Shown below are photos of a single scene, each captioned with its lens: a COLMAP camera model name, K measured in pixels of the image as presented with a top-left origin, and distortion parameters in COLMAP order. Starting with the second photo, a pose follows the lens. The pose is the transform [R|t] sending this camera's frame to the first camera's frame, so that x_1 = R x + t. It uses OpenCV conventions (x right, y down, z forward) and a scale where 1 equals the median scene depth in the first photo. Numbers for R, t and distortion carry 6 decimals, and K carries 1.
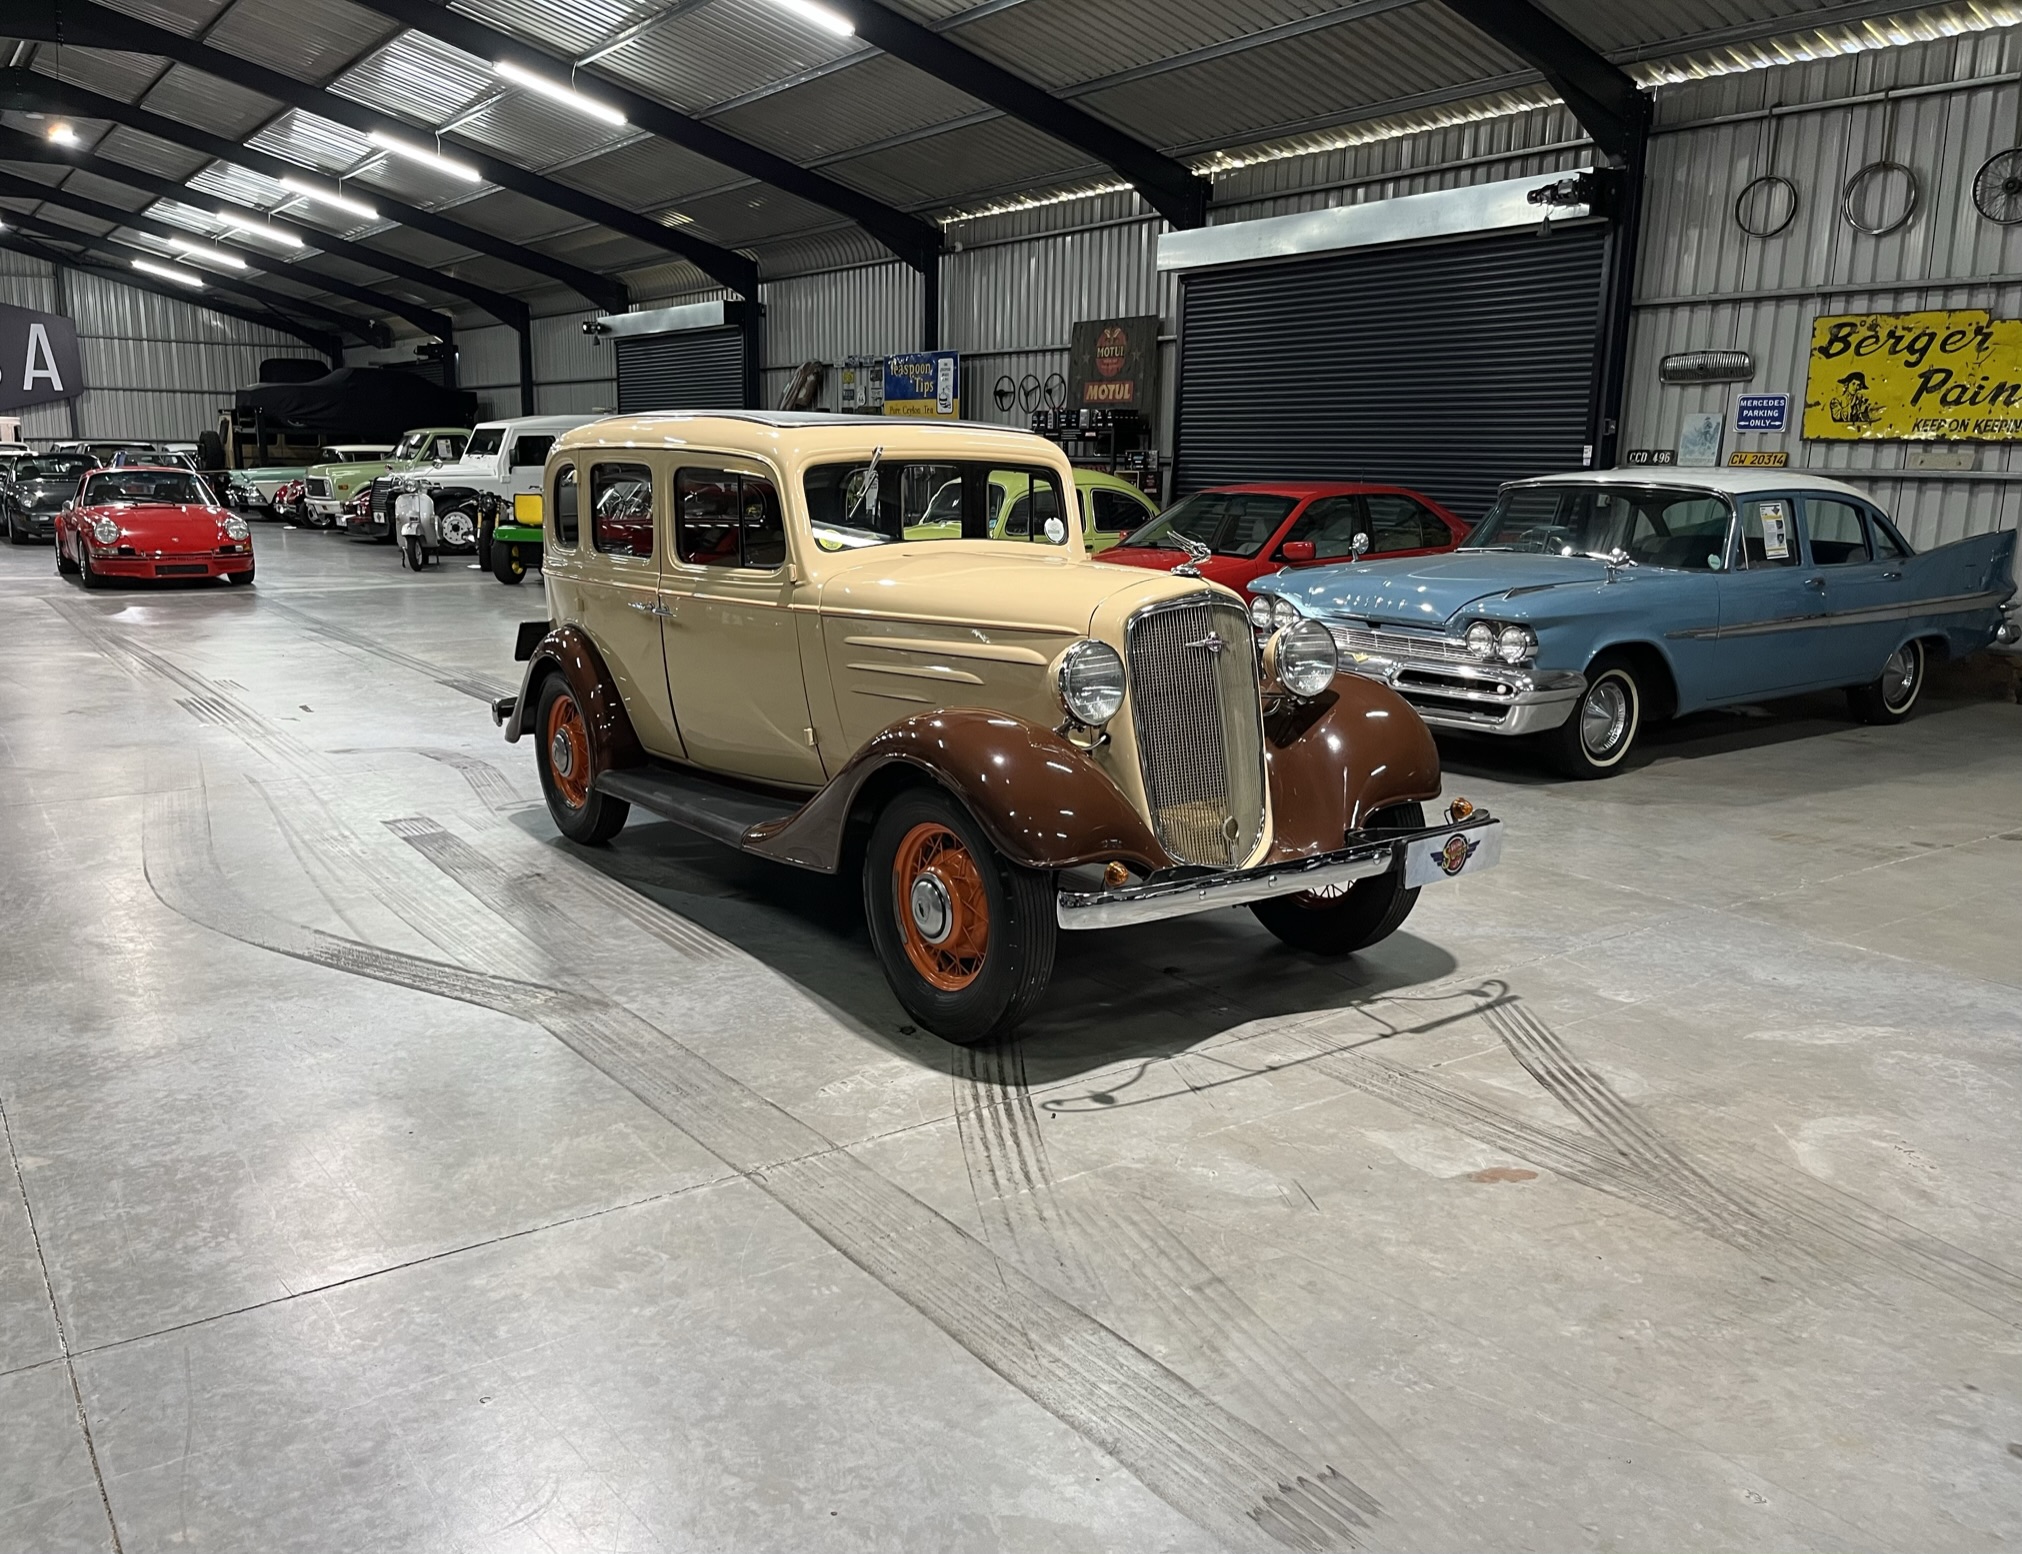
lens RADIAL K [[1598.7, 0, 1001.0], [0, 1598.7, 783.8], [0, 0, 1]] dist [0.061208, -0.118161]
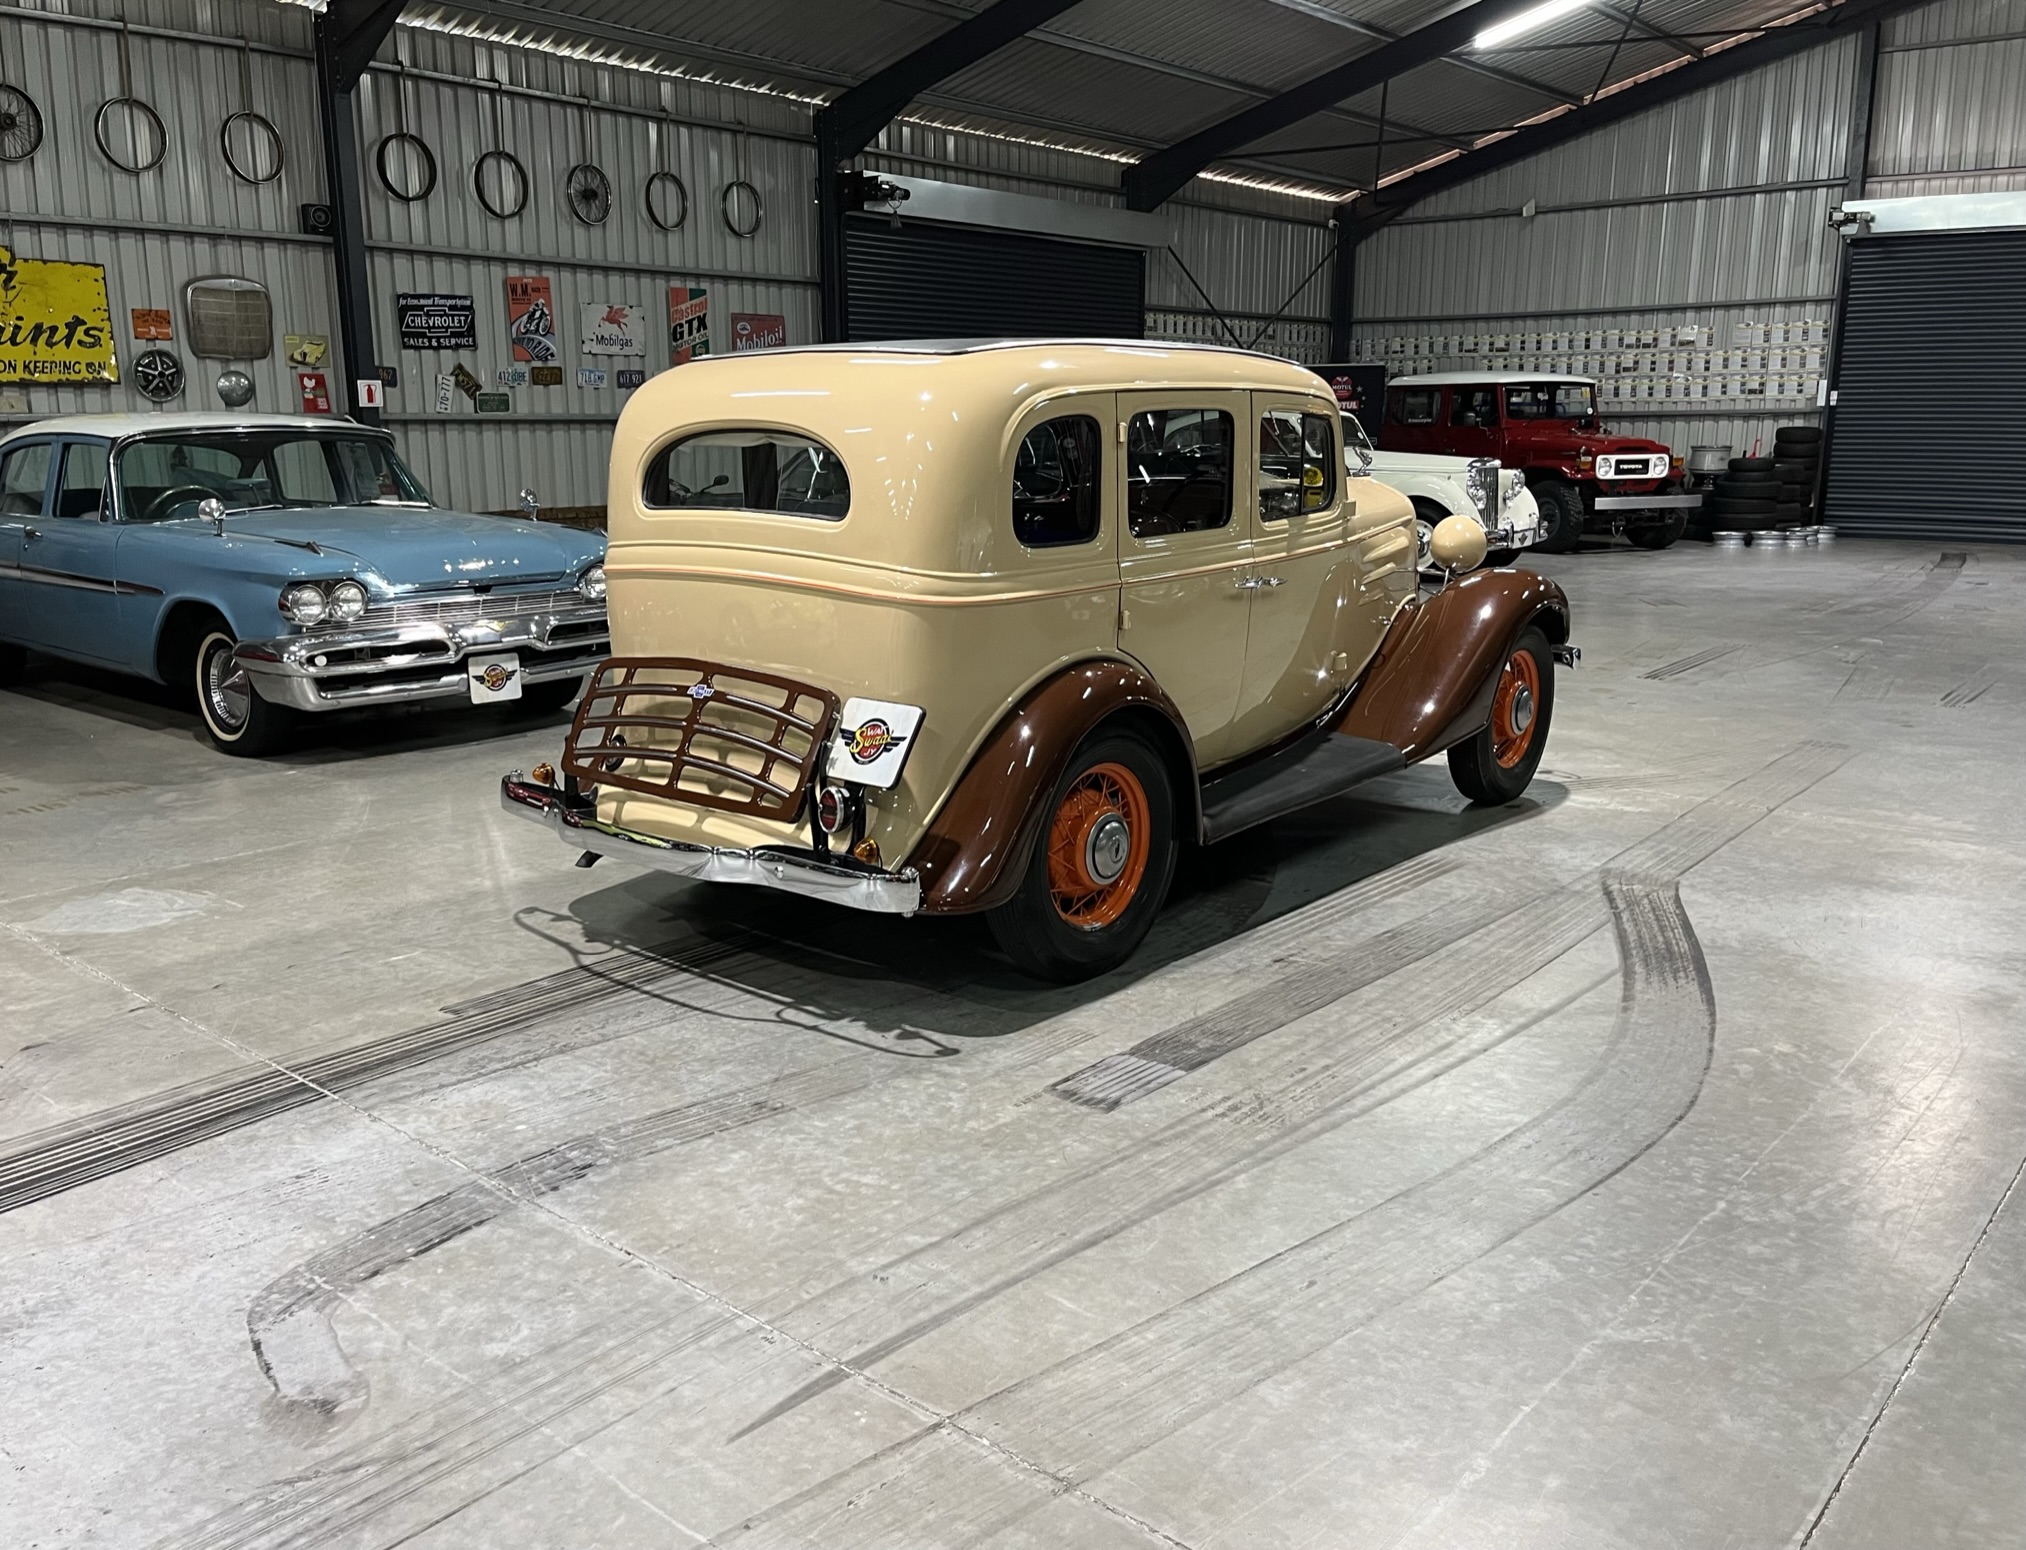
lens RADIAL K [[1634.3, 0, 968.4], [0, 1634.3, 763.7], [0, 0, 1]] dist [0.057468, -0.083040]
pose [[-0.233628, -0.213270, 0.948649, -0.523105], [0.197072, 0.945013, 0.260986, -0.141245], [-0.952145, 0.247926, -0.178751, 0.680606]]
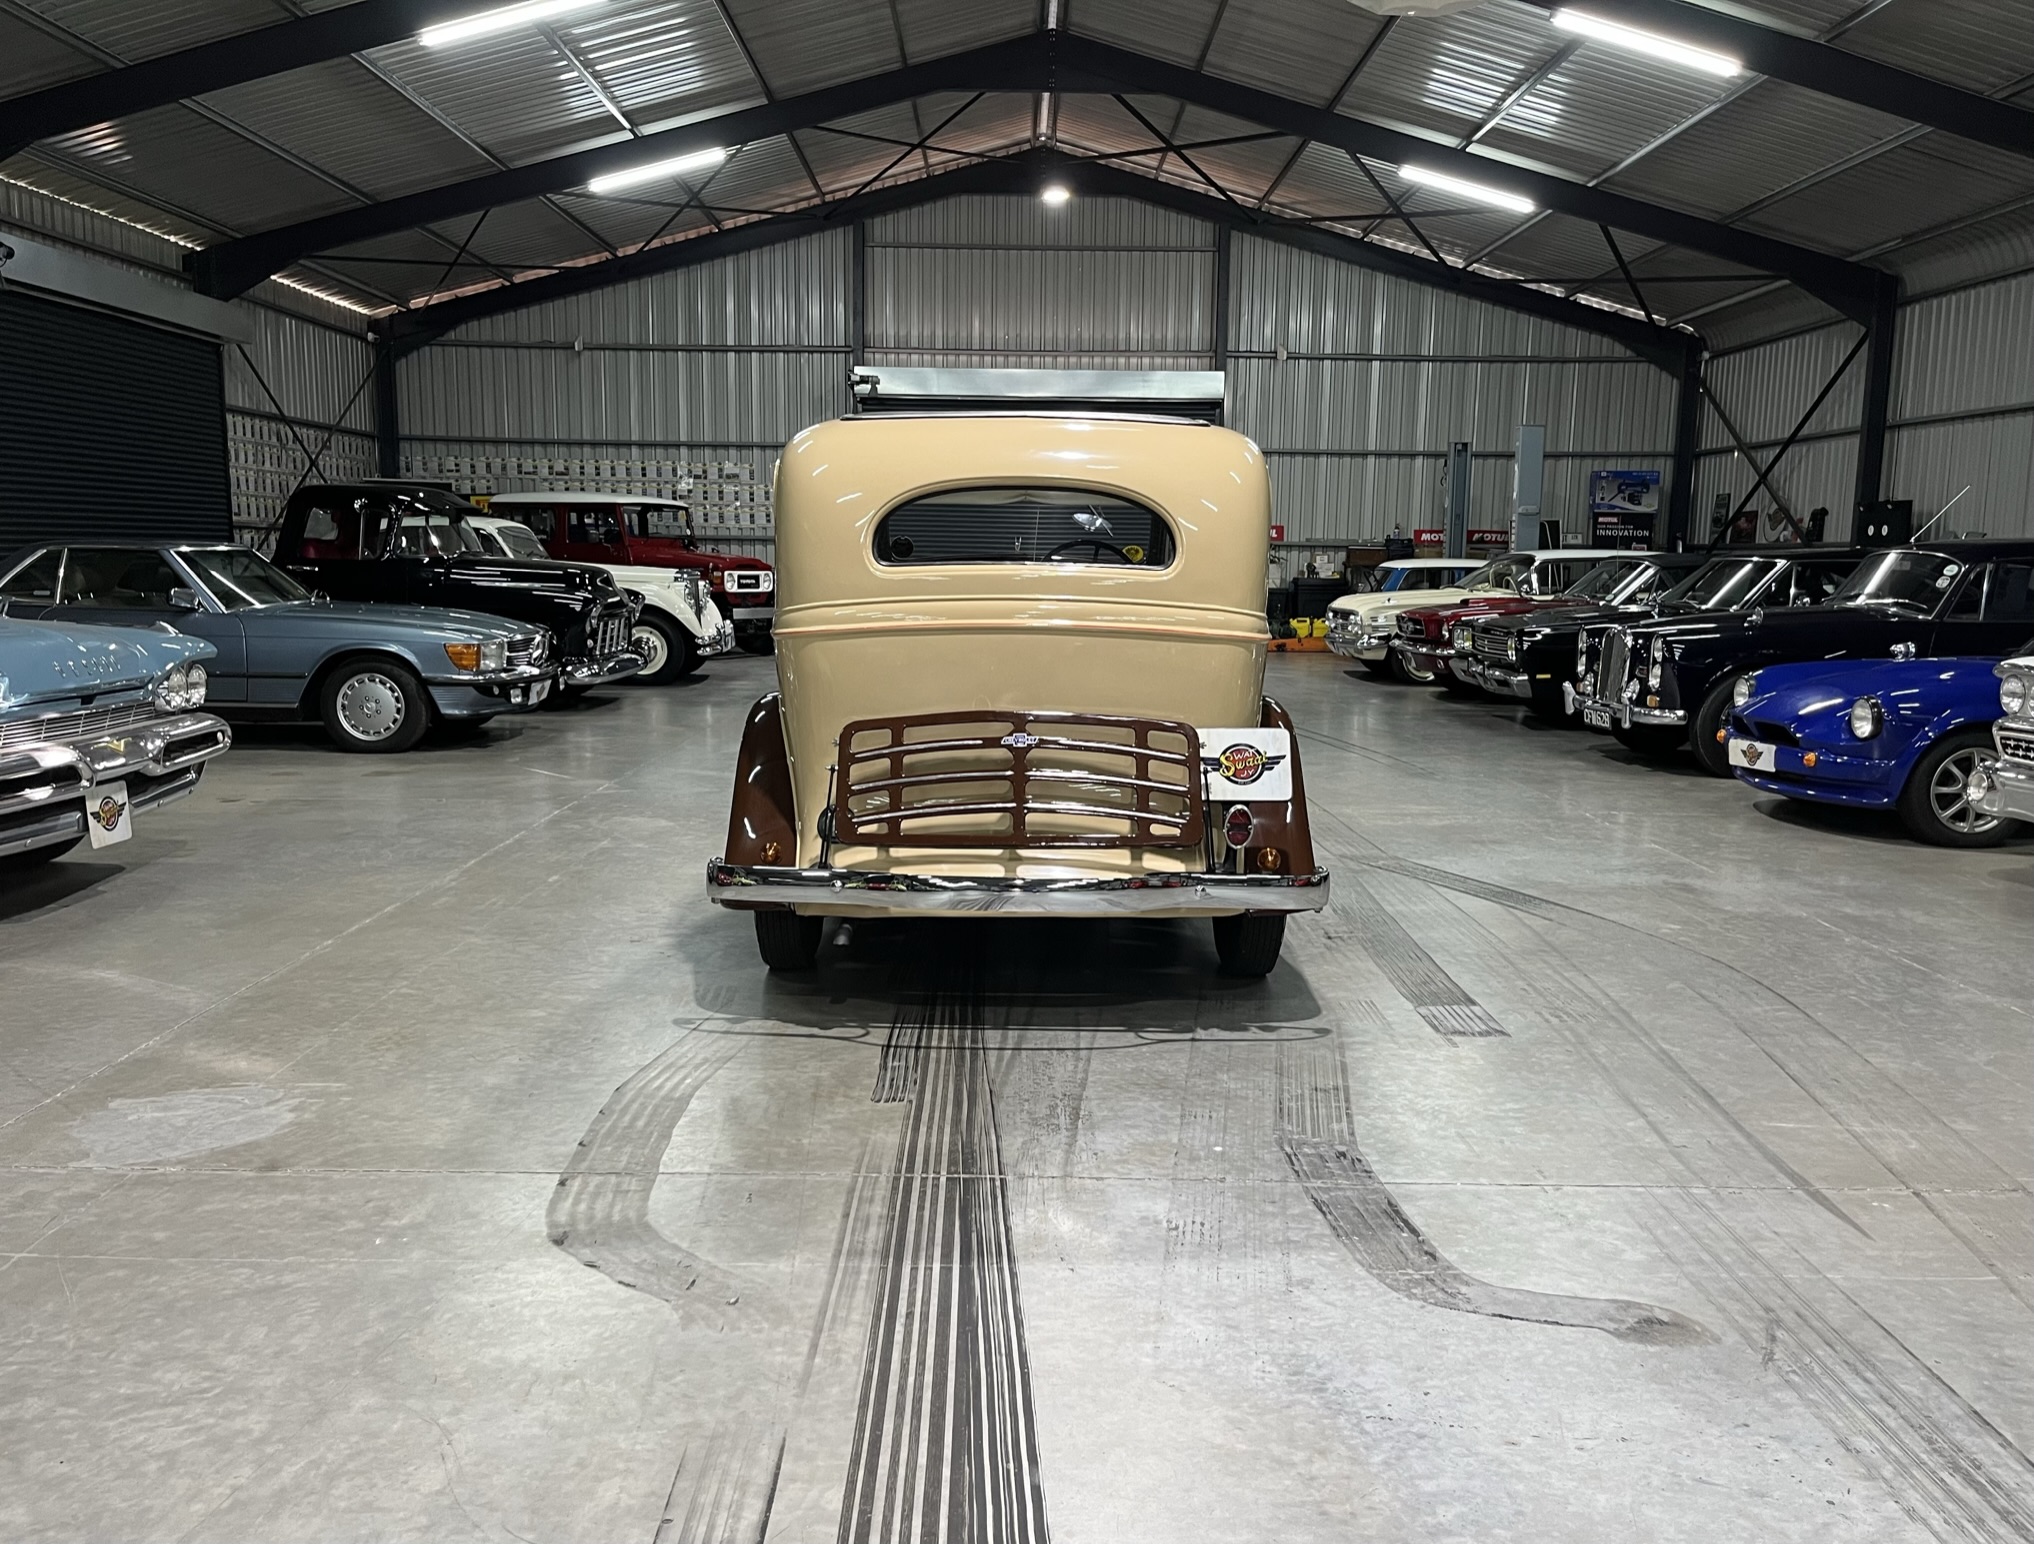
lens RADIAL K [[1623.2, 0, 1017.0], [0, 1623.2, 772.0], [0, 0, 1]] dist [0.059796, -0.063966]
pose [[-0.820518, -0.098641, 0.563045, -0.356434], [0.092429, 0.949141, 0.300978, -0.178855], [-0.564098, 0.299000, -0.769670, 0.970109]]
